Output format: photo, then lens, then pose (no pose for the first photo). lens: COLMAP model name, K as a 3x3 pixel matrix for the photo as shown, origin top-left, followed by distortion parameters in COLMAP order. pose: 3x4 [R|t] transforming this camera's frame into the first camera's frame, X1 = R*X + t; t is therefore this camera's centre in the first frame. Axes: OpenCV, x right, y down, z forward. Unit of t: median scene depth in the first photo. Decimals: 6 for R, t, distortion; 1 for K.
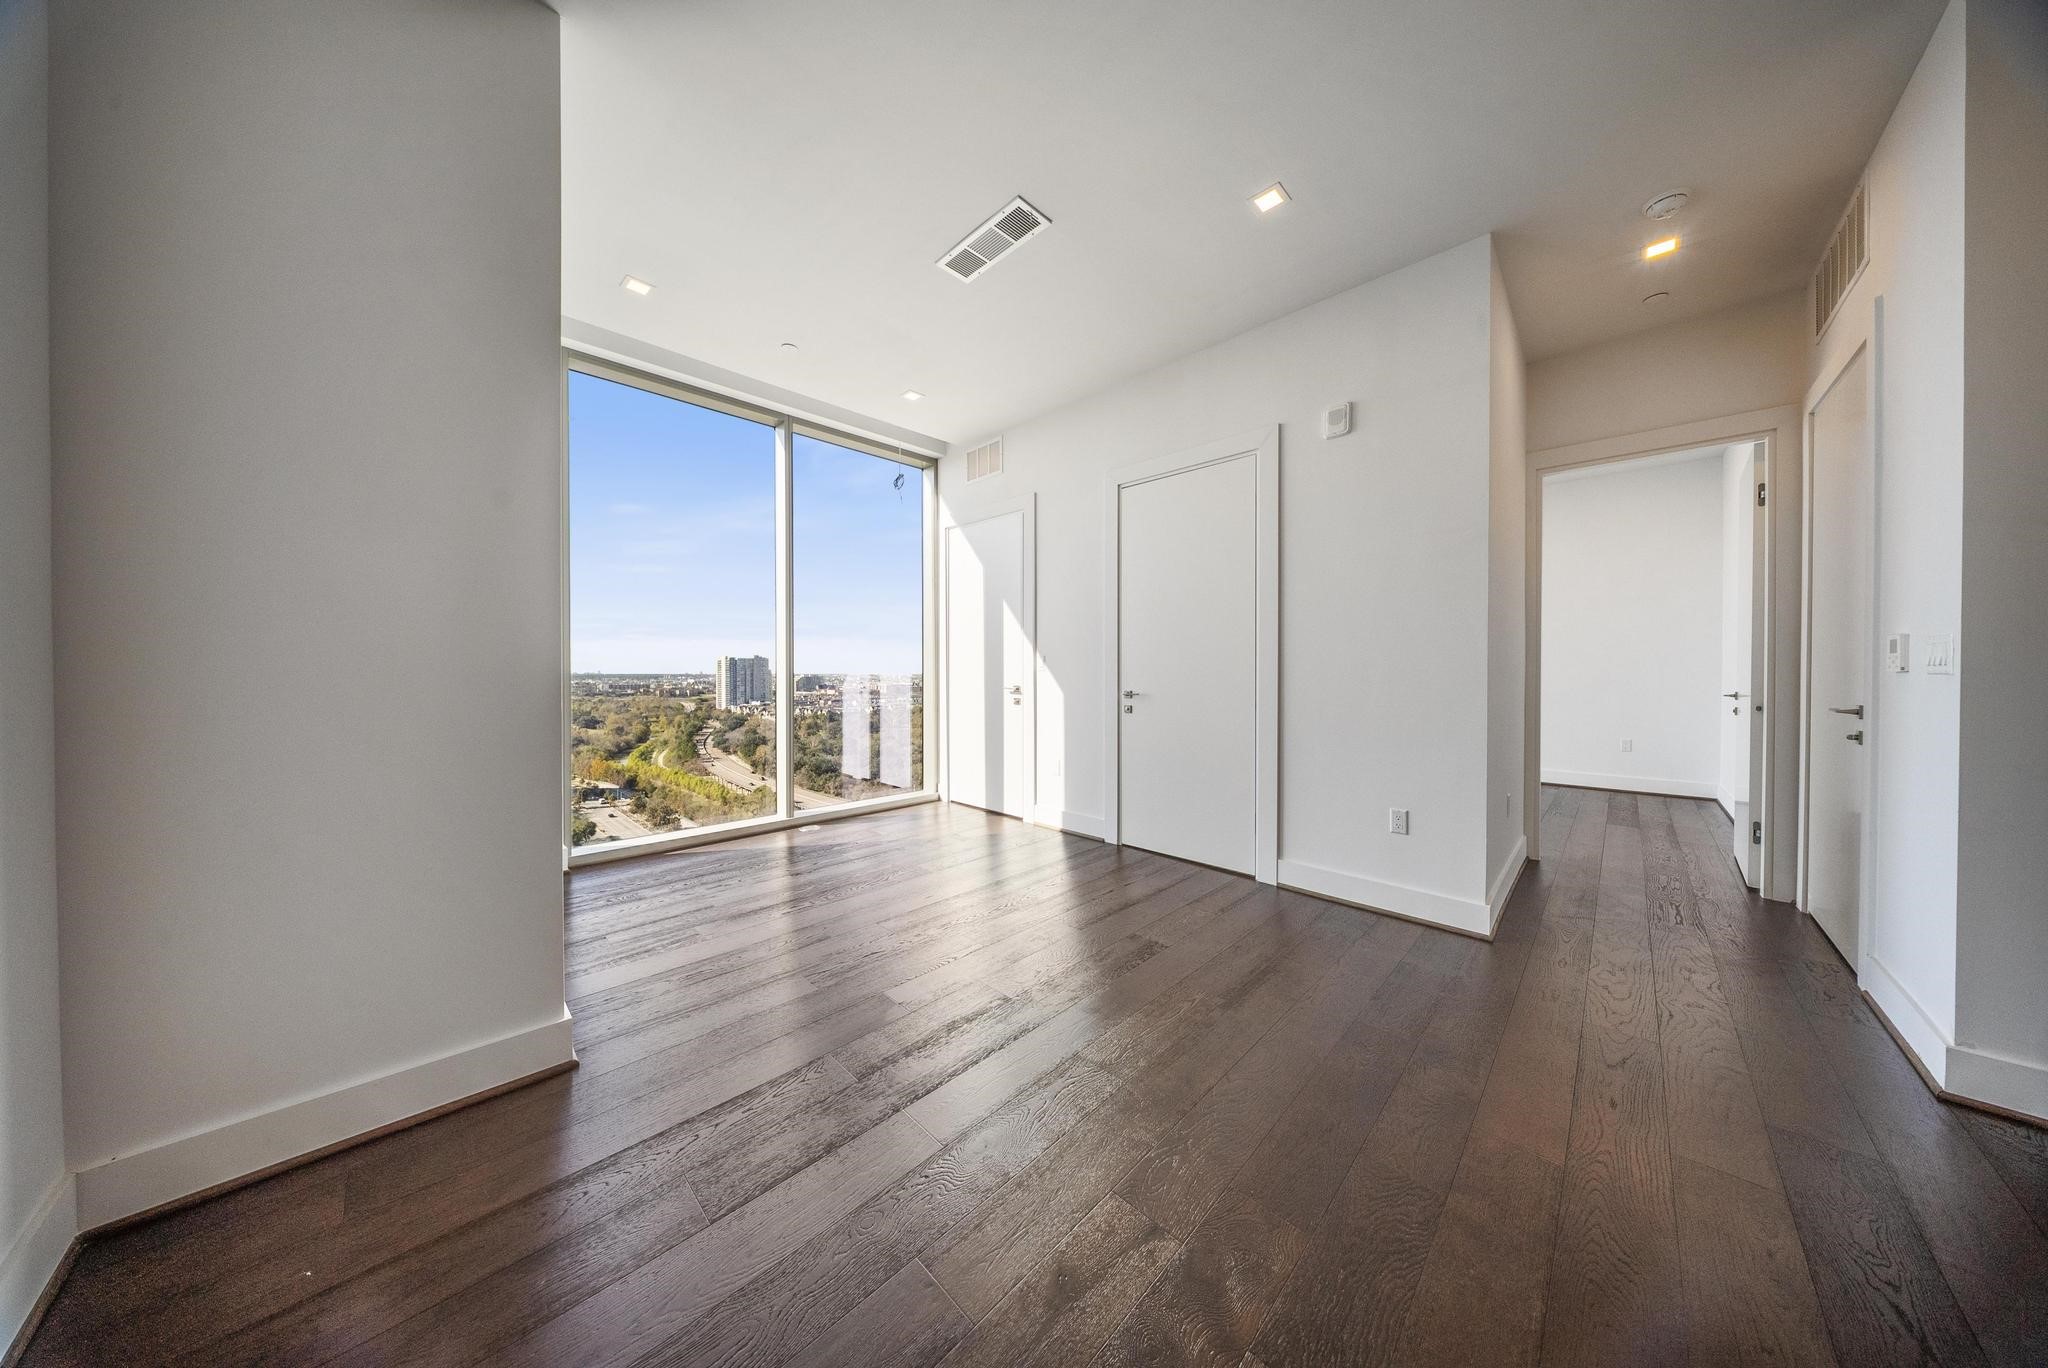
lens RADIAL K [[595.3, 0, 1024.0], [0, 595.3, 684.0], [0, 0, 1]] dist [0.005911, -0.000002]
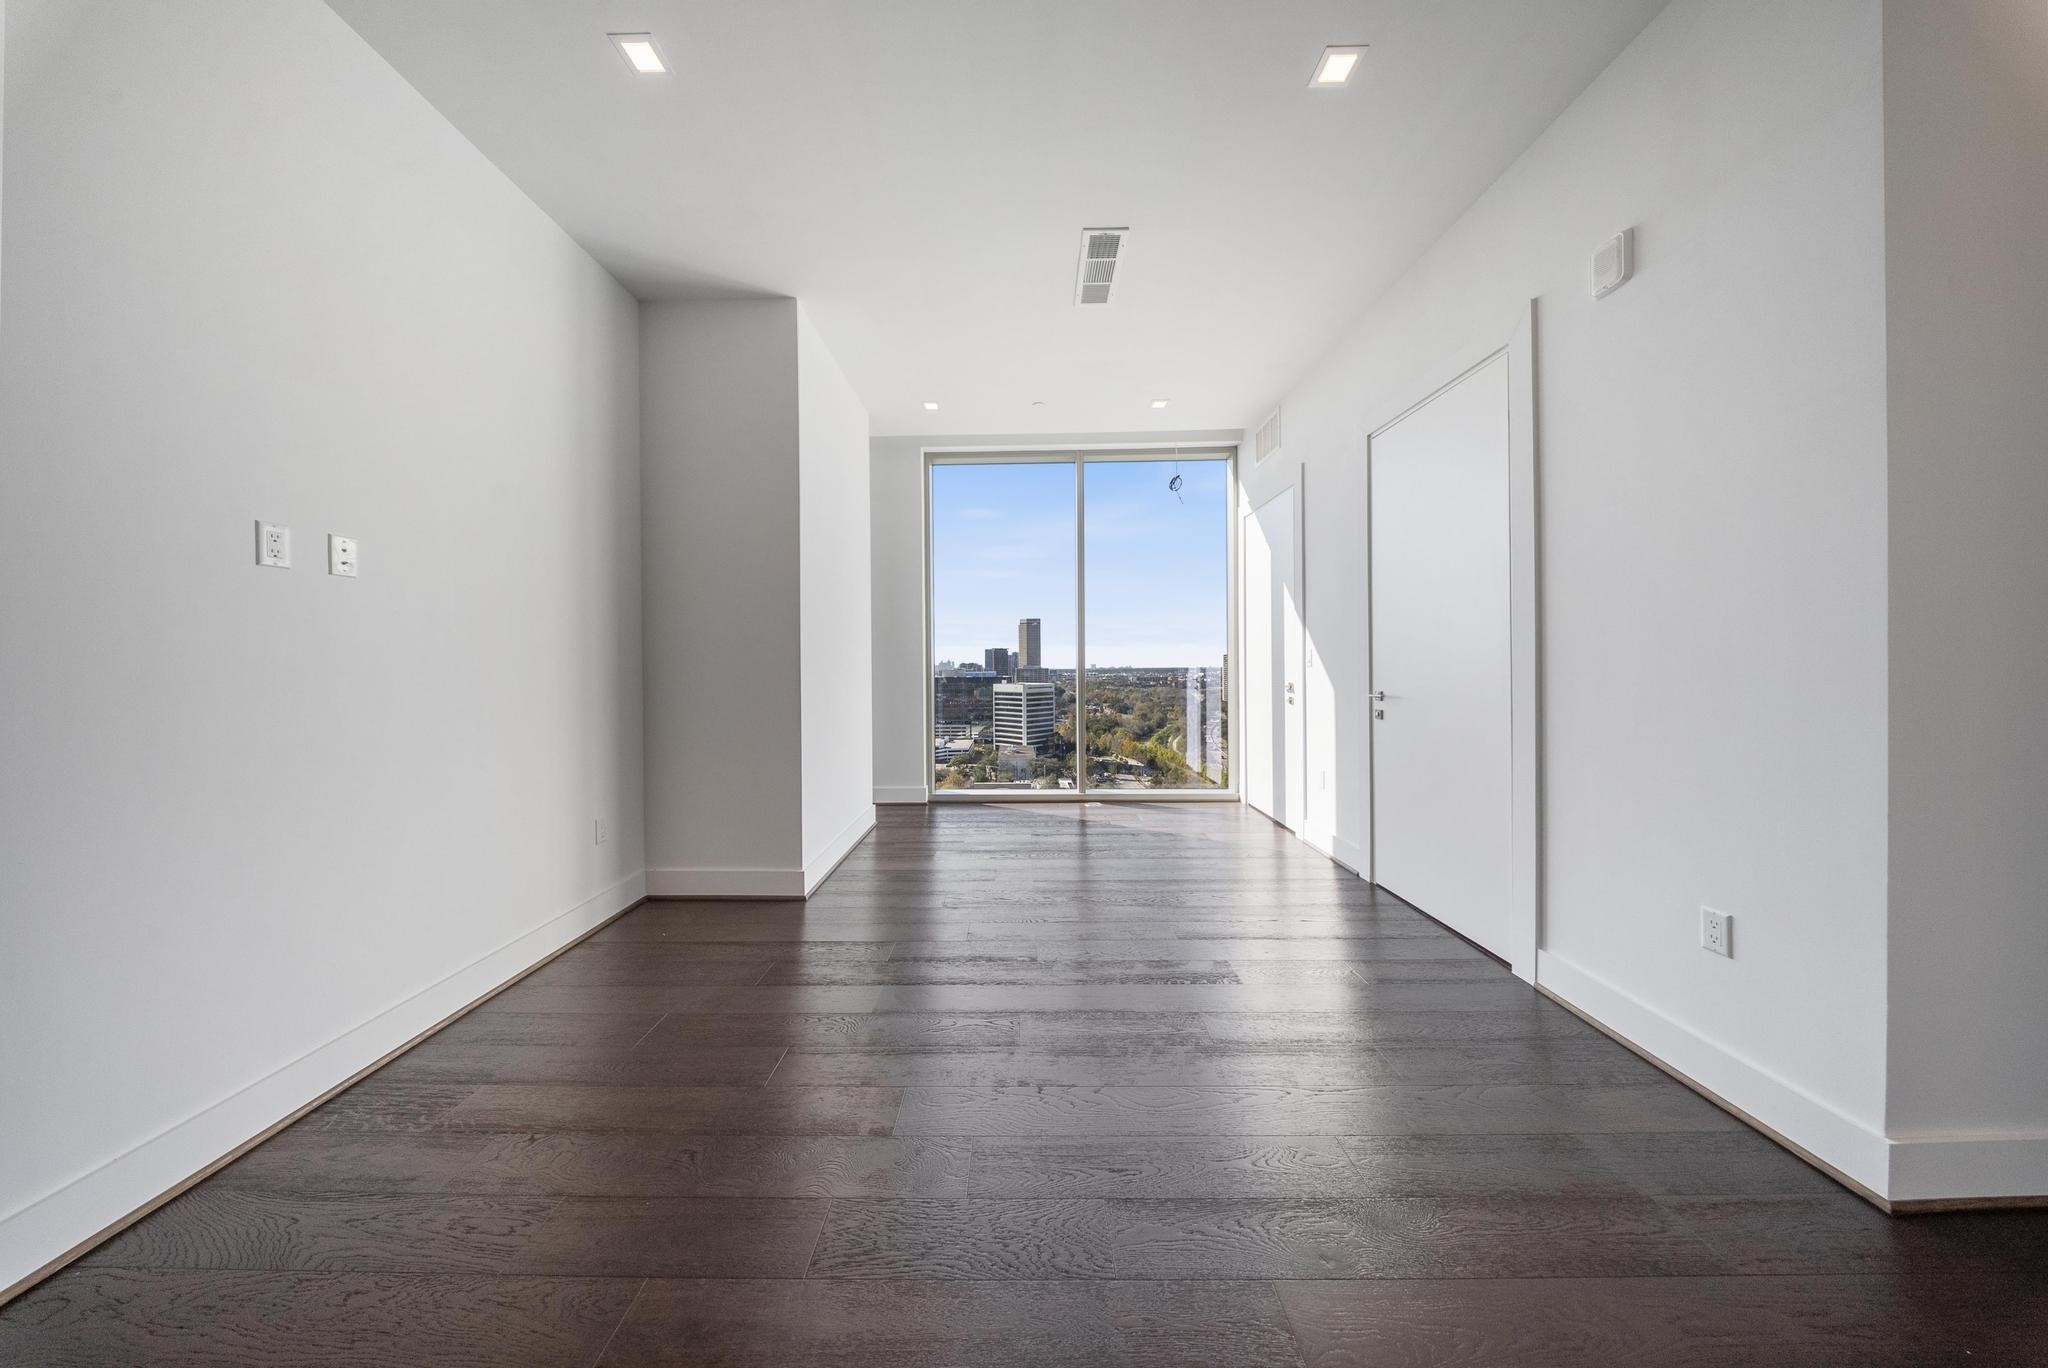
lens RADIAL K [[605.2, 0, 1025.0], [0, 605.2, 674.9], [0, 0, 1]] dist [0.000127, -0.000006]
pose [[0.704260, 0.003375, -0.709934, 0.406147], [-0.006299, 0.999979, -0.001495, -0.005819], [0.709914, 0.005524, 0.704267, 0.091232]]
